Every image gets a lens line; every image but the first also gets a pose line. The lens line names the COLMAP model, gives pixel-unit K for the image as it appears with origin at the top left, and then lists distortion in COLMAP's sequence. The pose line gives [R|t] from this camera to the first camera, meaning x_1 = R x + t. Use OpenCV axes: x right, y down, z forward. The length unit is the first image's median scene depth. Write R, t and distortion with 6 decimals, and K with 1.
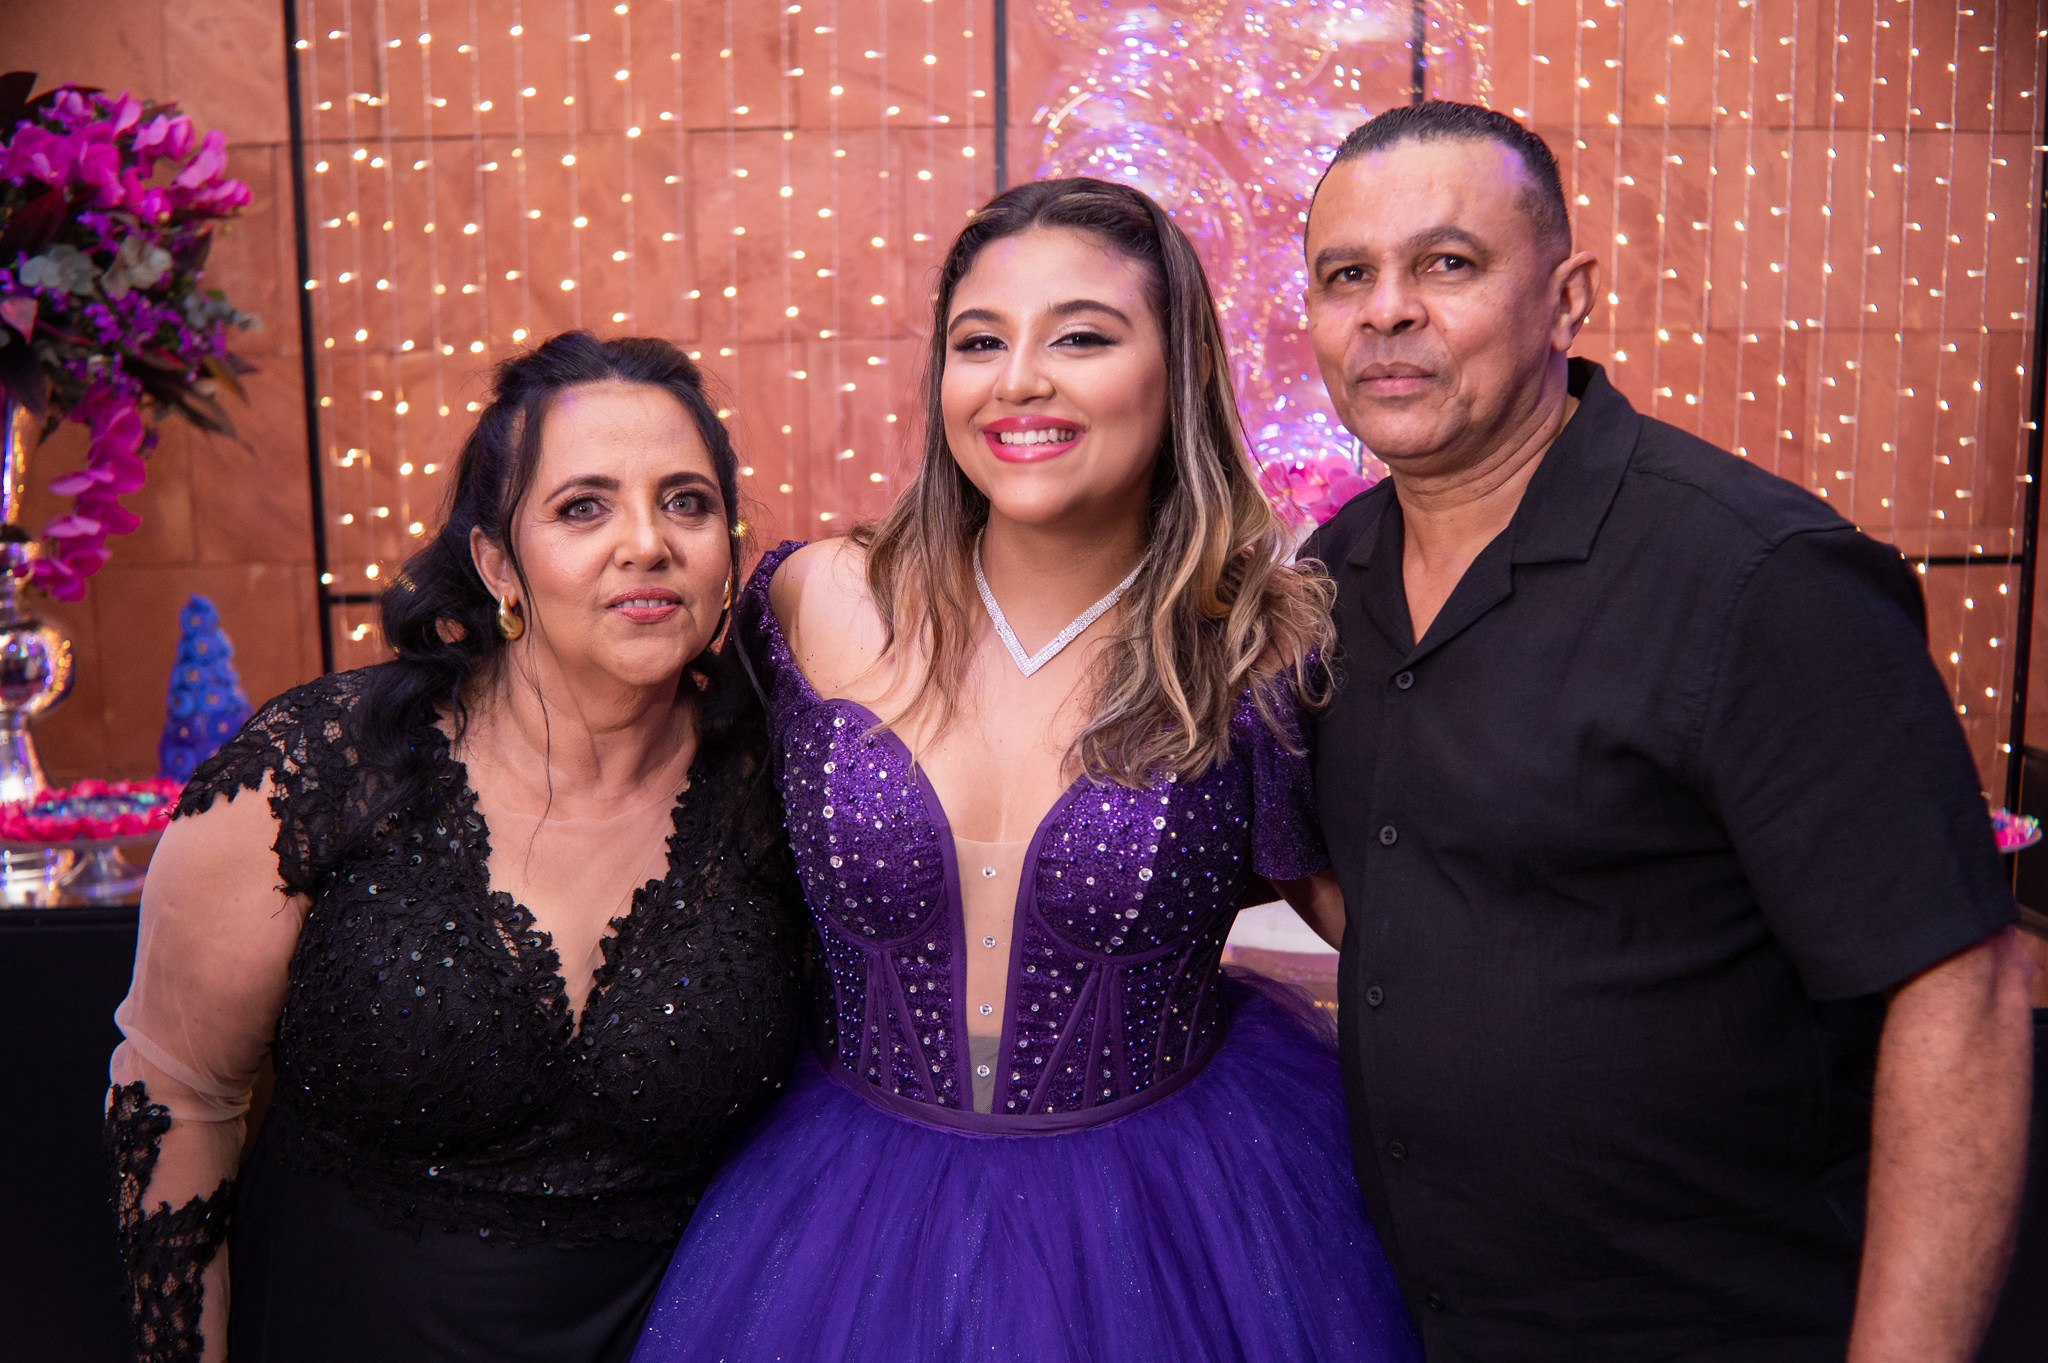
lens RADIAL K [[2091.6, 0, 992.5], [0, 2091.6, 667.7], [0, 0, 1]] dist [-0.103281, 0.000000]
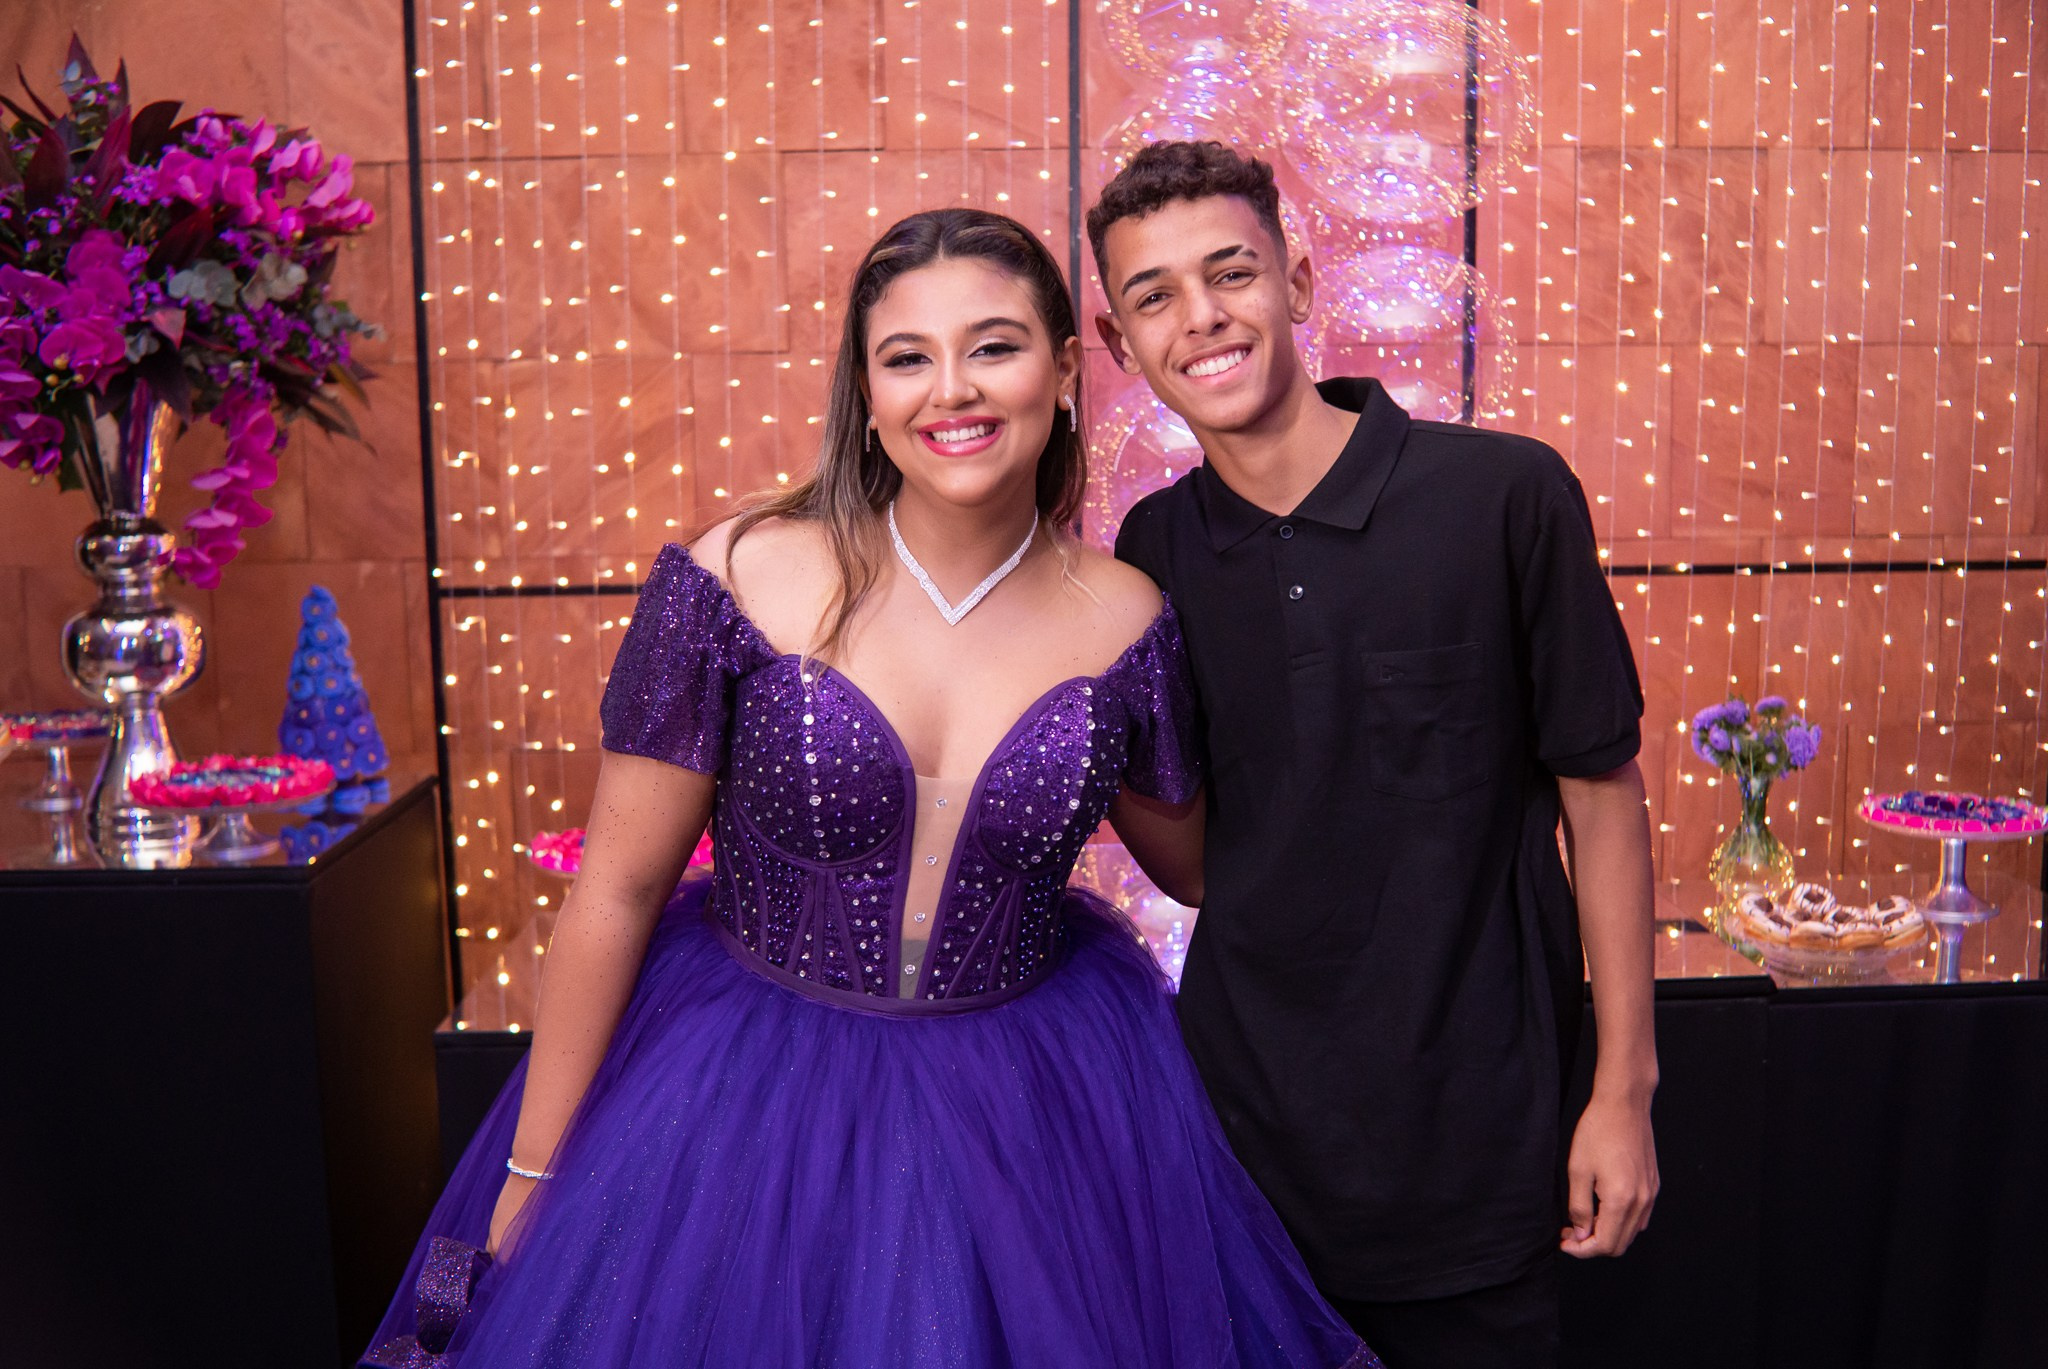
lens RADIAL K [[2225.7, 0, 1053.0], [0, 2225.7, 655.2], [0, 0, 1]] dist [-0.103411, 0.000000]
pose [[0.999678, 0.006460, -0.024550, 0.022727], [-0.006986, 0.999746, -0.021420, 0.021961], [0.024405, 0.021584, 0.999469, -0.128269]]
